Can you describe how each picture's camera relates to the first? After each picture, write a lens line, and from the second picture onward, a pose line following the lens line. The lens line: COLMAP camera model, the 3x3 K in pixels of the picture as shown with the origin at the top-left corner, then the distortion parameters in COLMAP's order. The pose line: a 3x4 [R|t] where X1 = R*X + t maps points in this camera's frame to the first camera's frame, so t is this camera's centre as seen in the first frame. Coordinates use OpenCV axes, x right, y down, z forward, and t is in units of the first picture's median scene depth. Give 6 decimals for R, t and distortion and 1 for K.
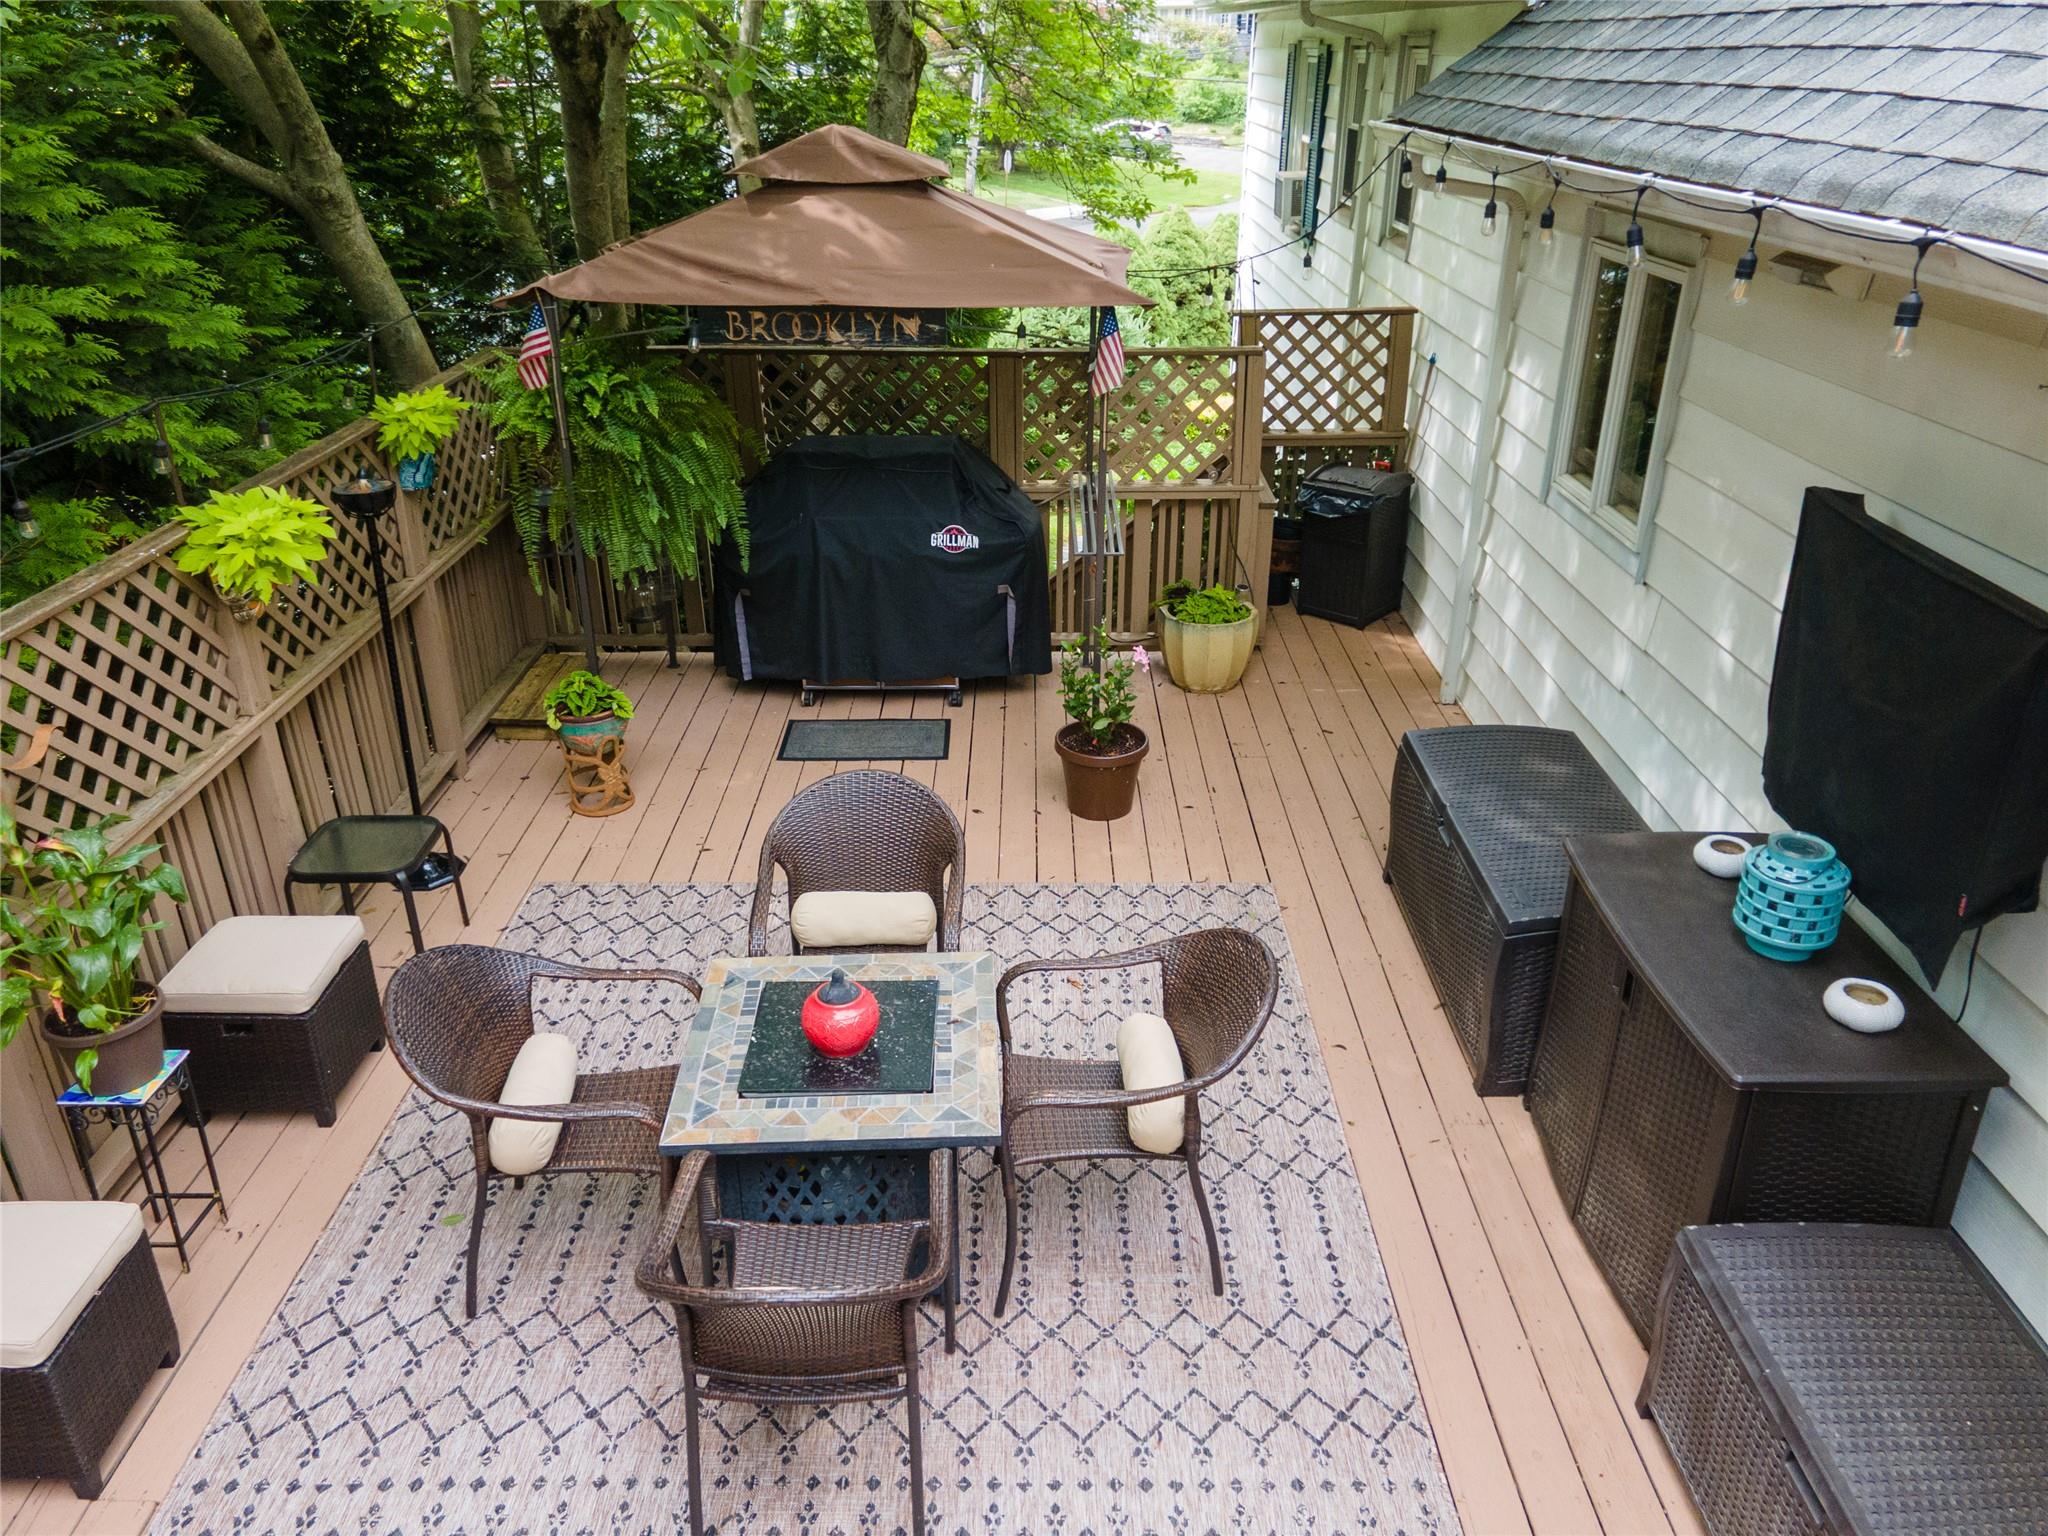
lens RADIAL K [[1476.3, 0, 1032.3], [0, 1476.3, 752.3], [0, 0, 1]] dist [0.044366, 0.016112]
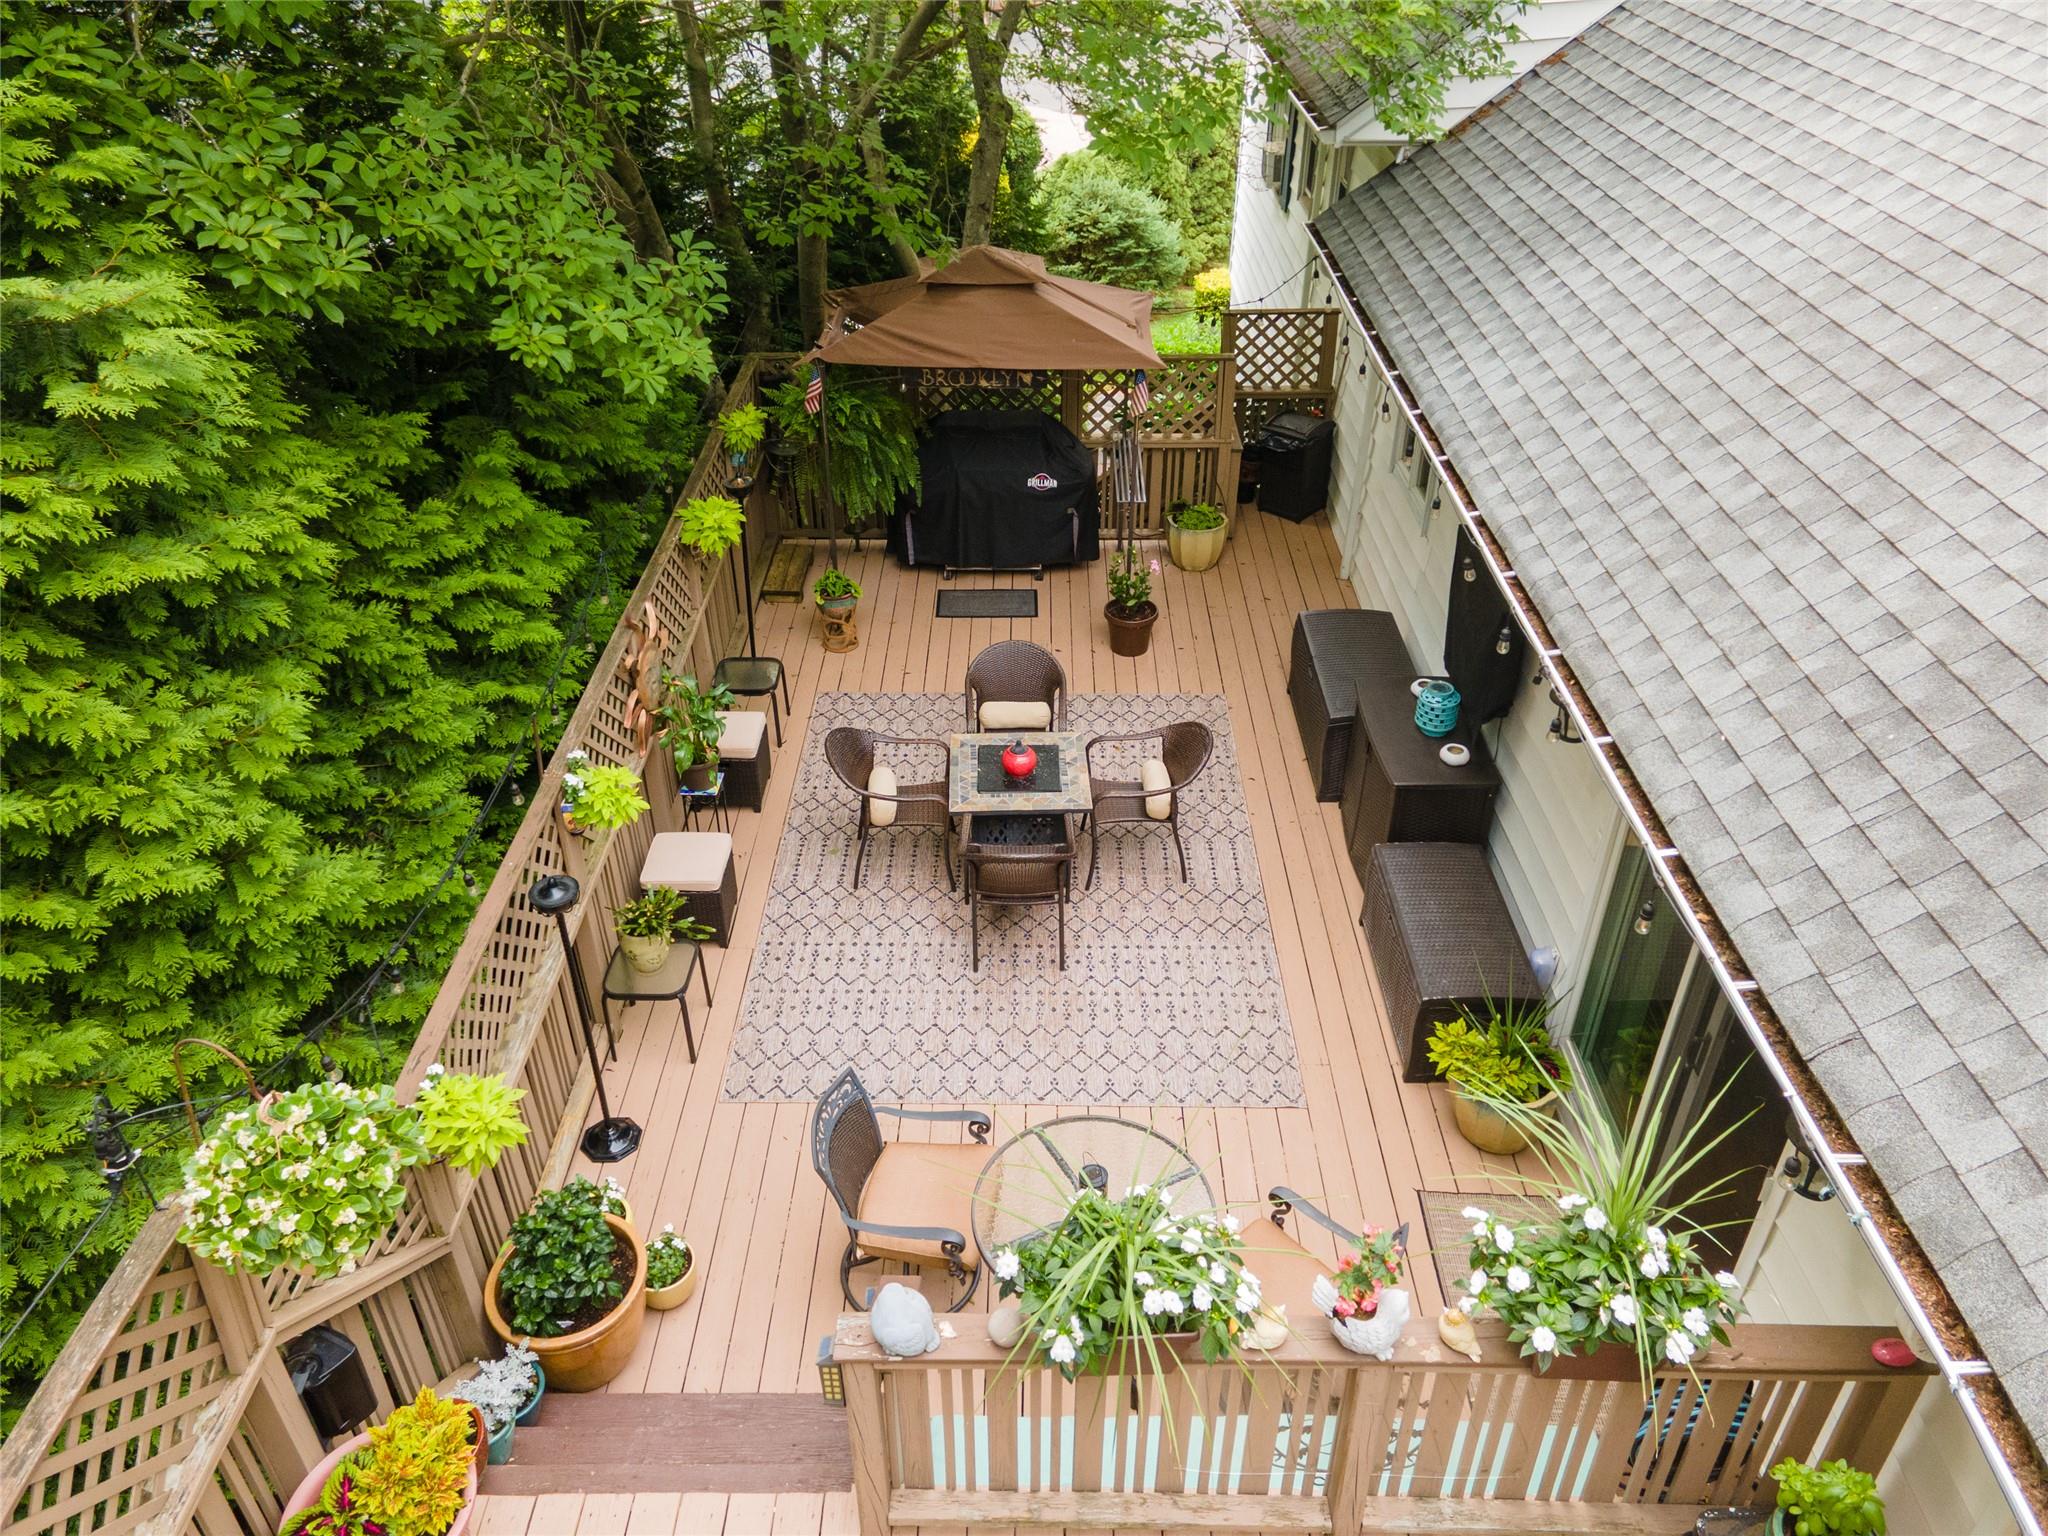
lens RADIAL K [[1476.3, 0, 1005.2], [0, 1476.3, 760.7], [0, 0, 1]] dist [0.044366, 0.016112]
pose [[0.999714, 0.004528, -0.023468, -0.062923], [-0.000809, 0.987742, 0.156096, -0.110477], [0.023887, -0.156033, 0.987463, -0.788231]]
